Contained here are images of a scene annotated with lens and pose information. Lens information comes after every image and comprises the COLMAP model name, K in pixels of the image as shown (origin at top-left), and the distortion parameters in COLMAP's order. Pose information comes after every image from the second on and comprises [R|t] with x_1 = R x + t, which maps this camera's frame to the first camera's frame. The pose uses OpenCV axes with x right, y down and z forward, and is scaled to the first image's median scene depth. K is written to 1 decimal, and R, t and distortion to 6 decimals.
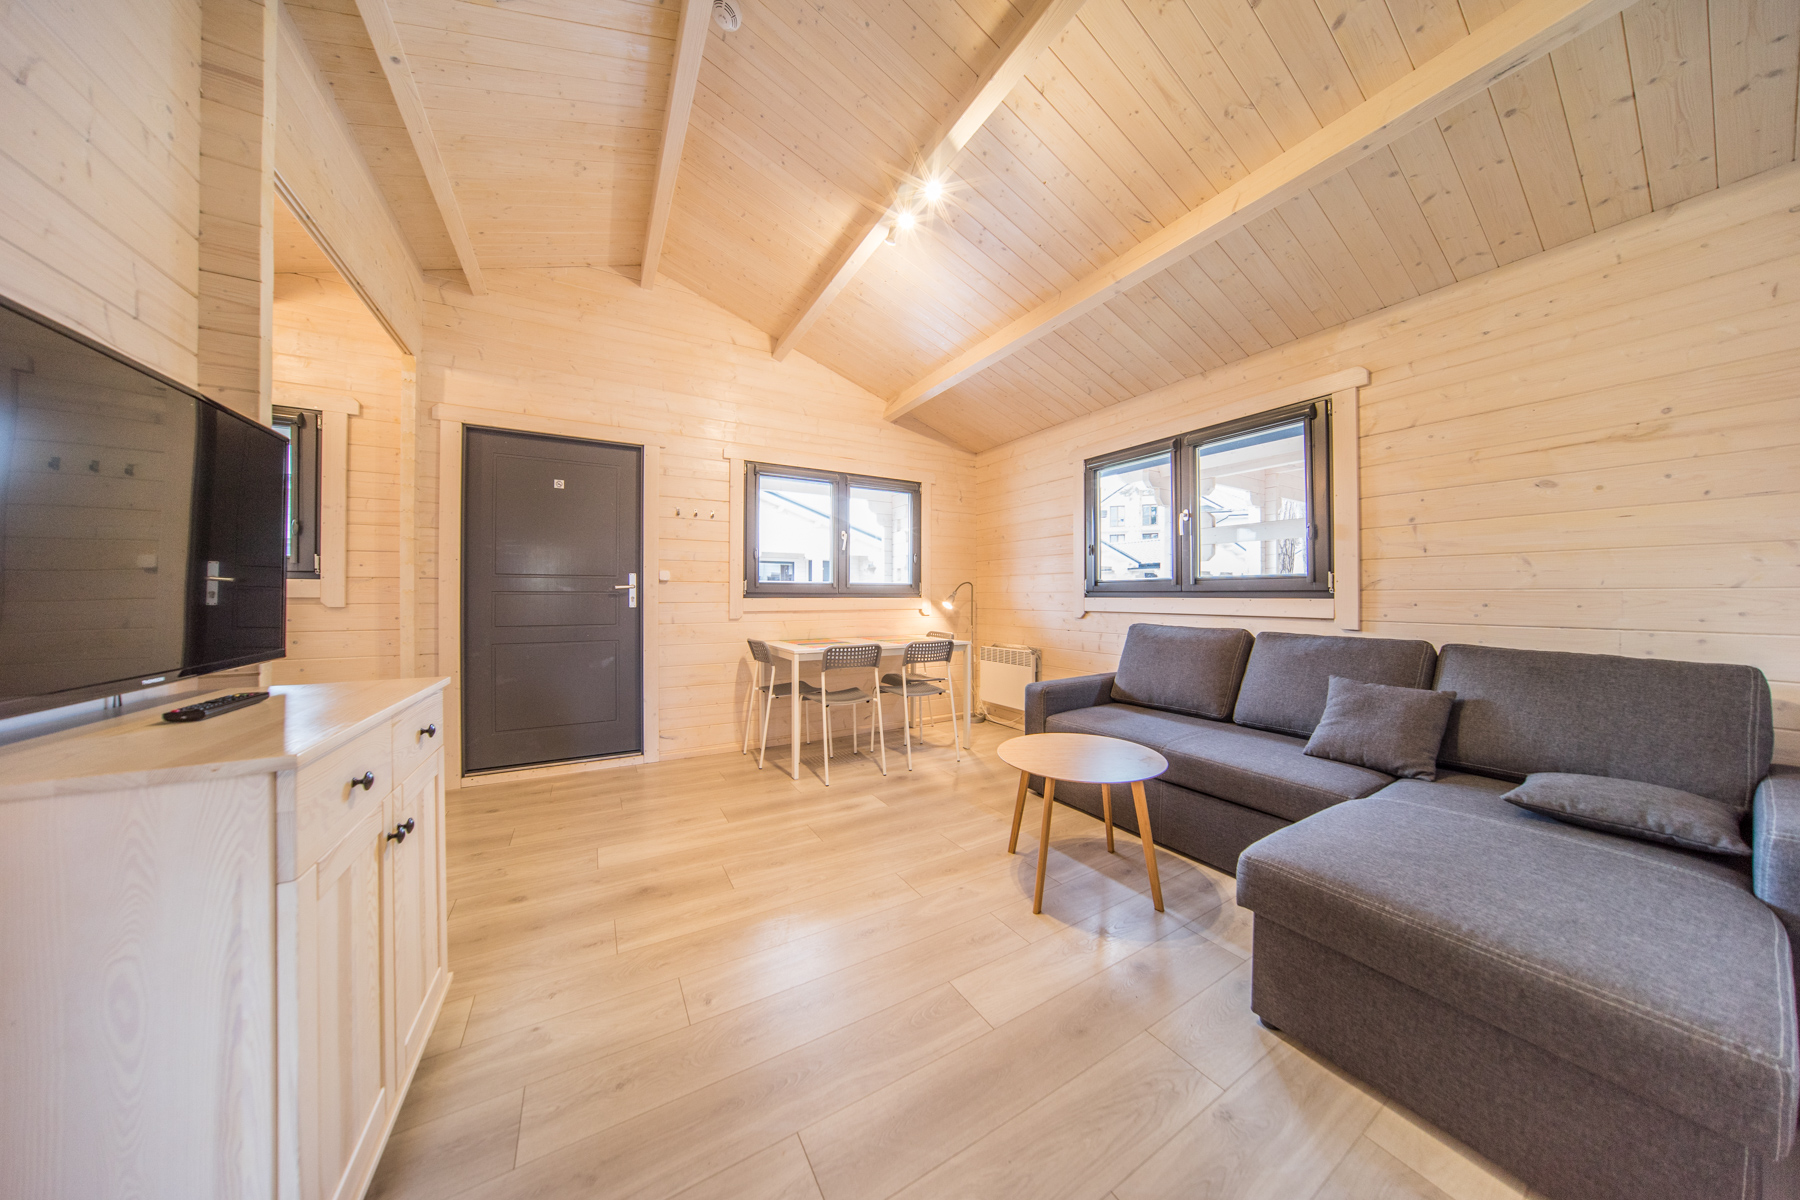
lens RADIAL K [[525.6, 0, 901.1], [0, 525.6, 594.2], [0, 0, 1]] dist [-0.023071, 0.000083]
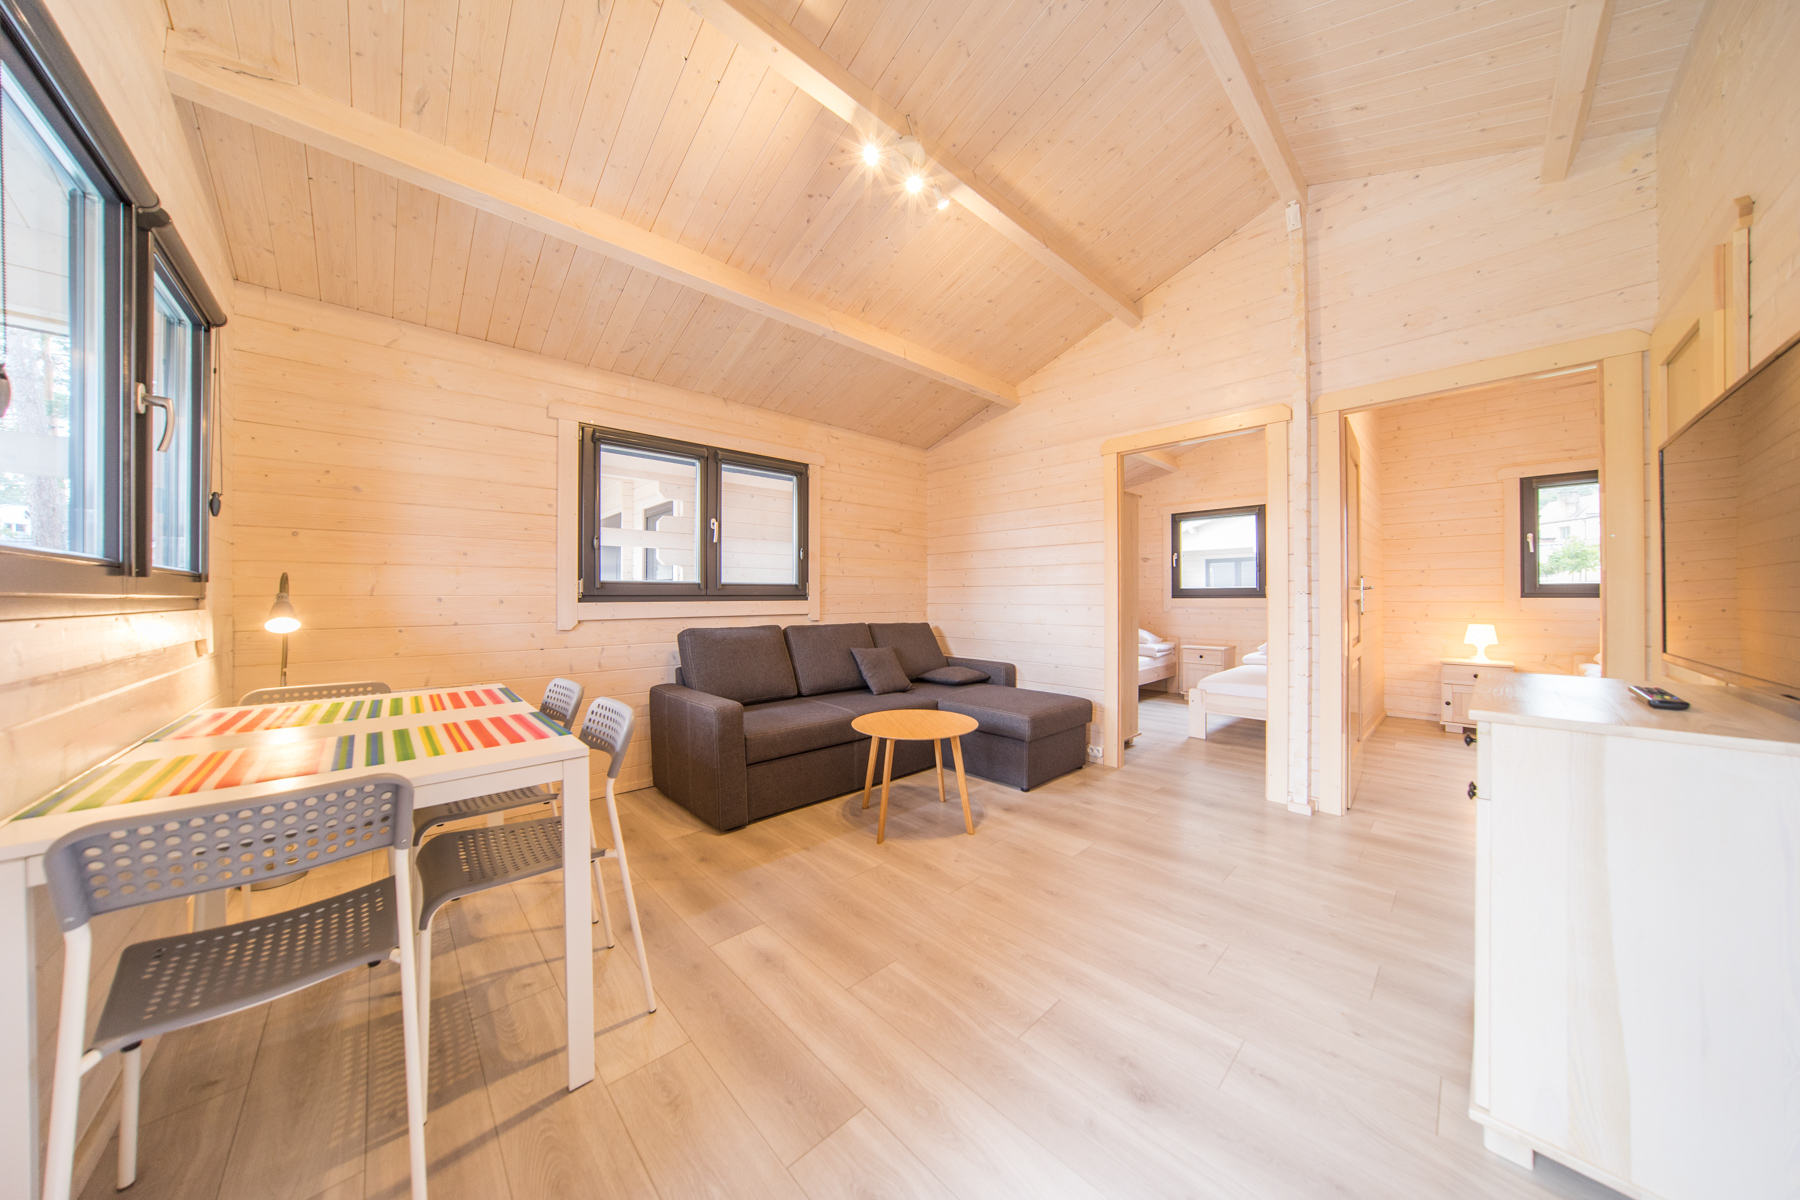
lens RADIAL K [[562.8, 0, 898.2], [0, 562.8, 596.5], [0, 0, 1]] dist [-0.035435, 0.007510]
pose [[-0.224150, 0.000740, 0.974554, -0.794864], [0.001608, 0.999999, -0.000390, -0.002183], [-0.974553, 0.001480, -0.224151, 1.078243]]
